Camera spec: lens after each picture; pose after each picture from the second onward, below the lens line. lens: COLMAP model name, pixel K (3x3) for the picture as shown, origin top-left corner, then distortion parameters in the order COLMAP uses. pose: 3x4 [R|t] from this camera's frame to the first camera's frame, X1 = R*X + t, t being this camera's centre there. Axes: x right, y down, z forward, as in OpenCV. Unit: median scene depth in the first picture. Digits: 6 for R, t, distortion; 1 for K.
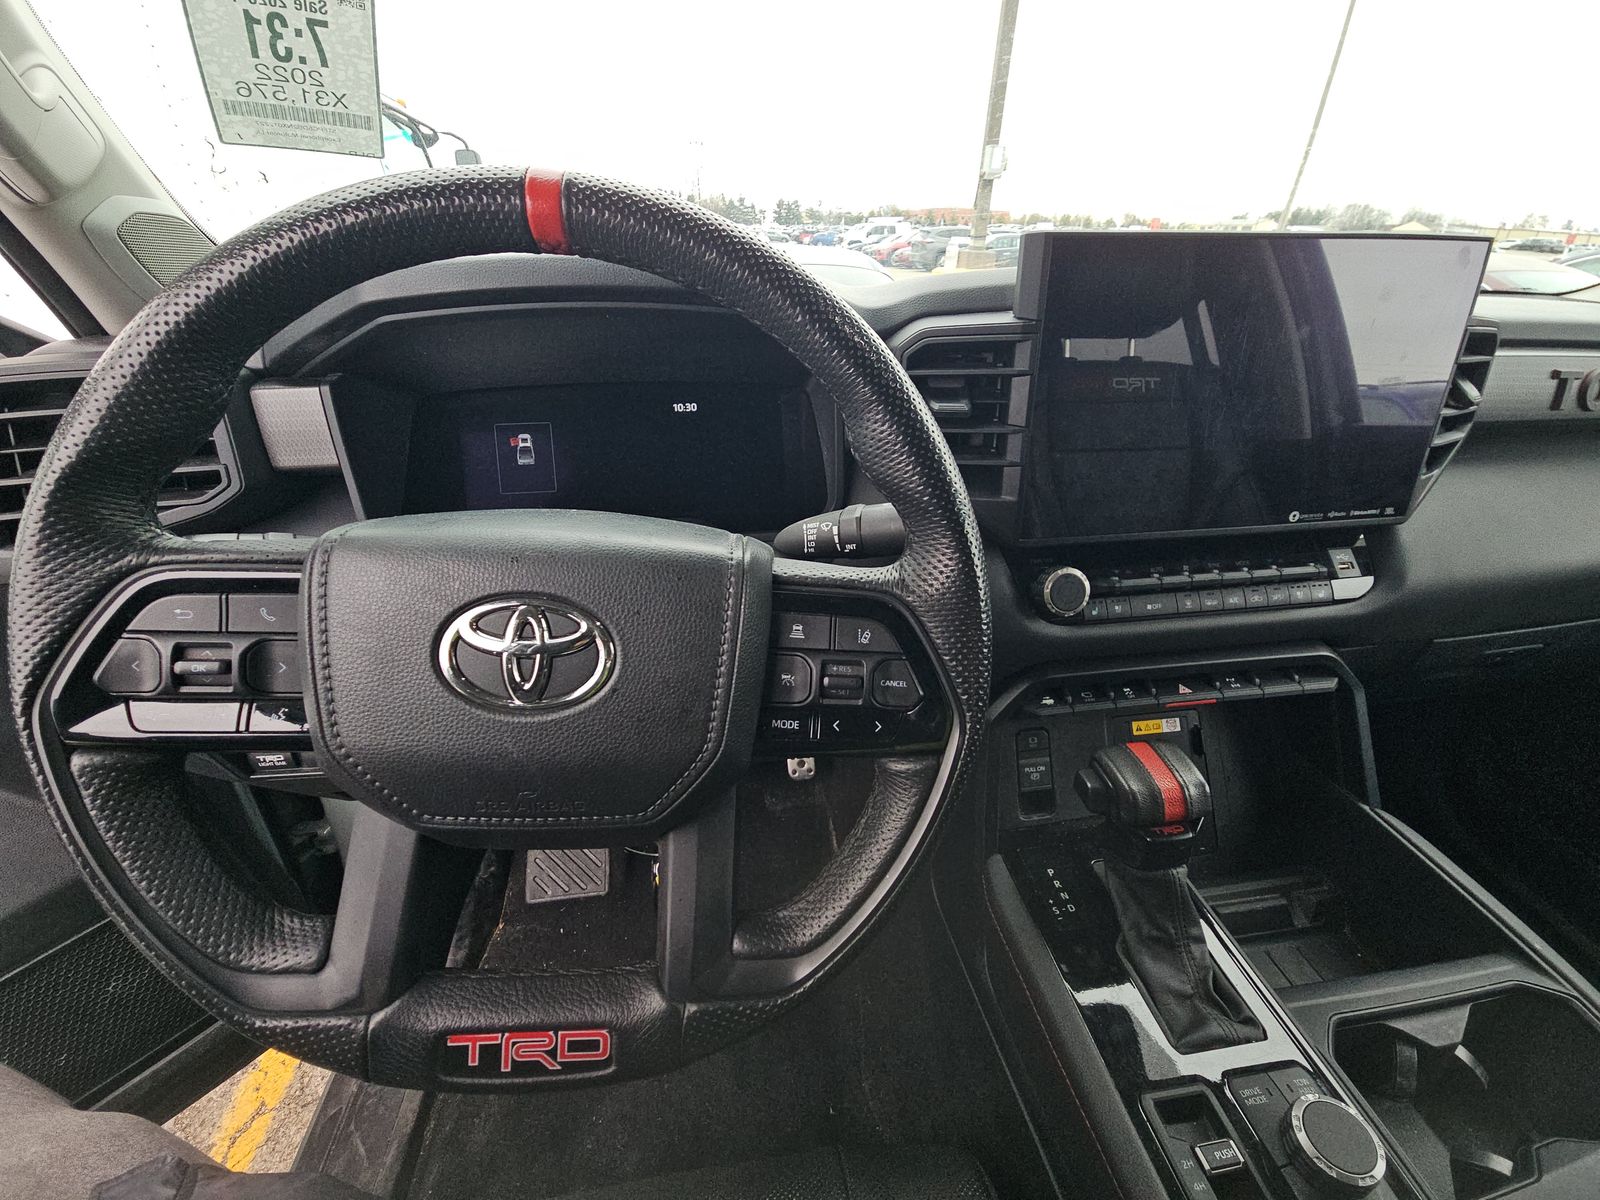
lens RADIAL K [[651.0, 0, 800.0], [0, 651.0, 600.0], [0, 0, 1]] dist [-0.015868, -0.000489]
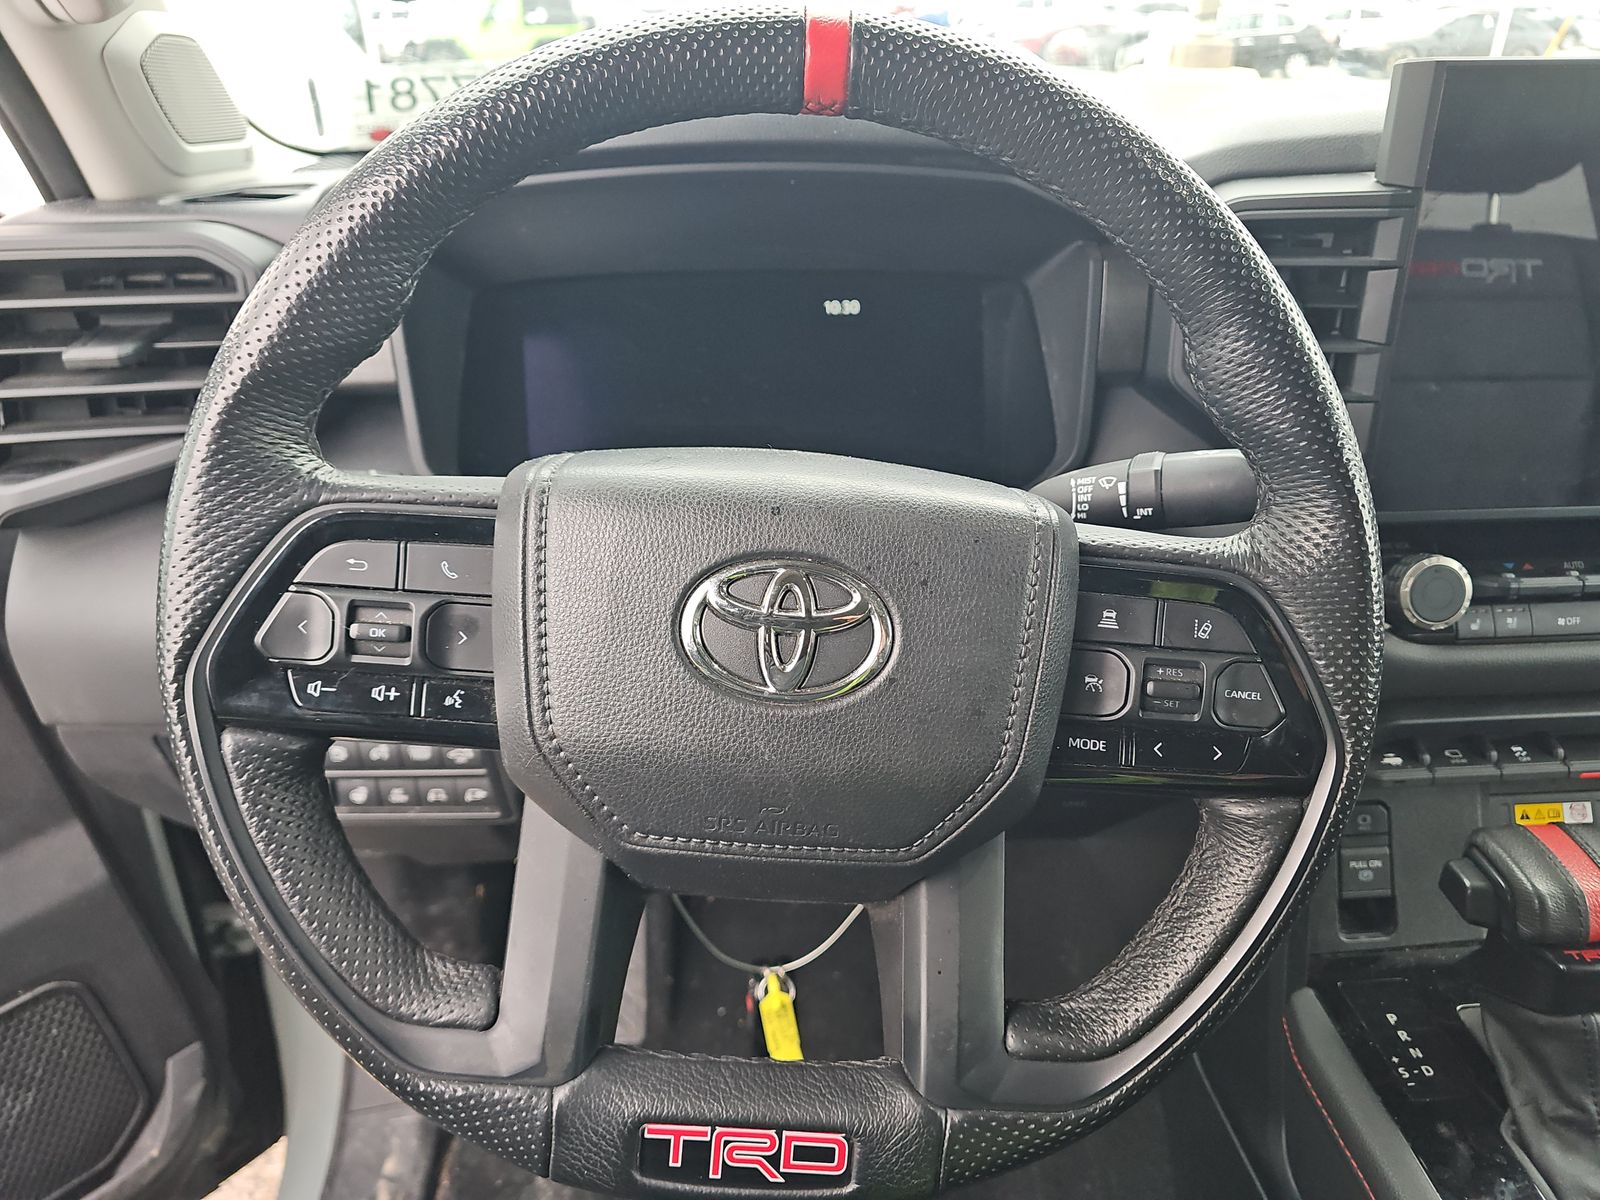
lens RADIAL K [[1094.4, 0, 749.8], [0, 1094.4, 610.9], [0, 0, 1]] dist [0.005313, -0.019889]
pose [[0.995679, 0.035288, -0.085893, -0.309178], [-0.035896, 0.999340, -0.005554, 0.060840], [0.085641, 0.008613, 0.996289, -0.280906]]
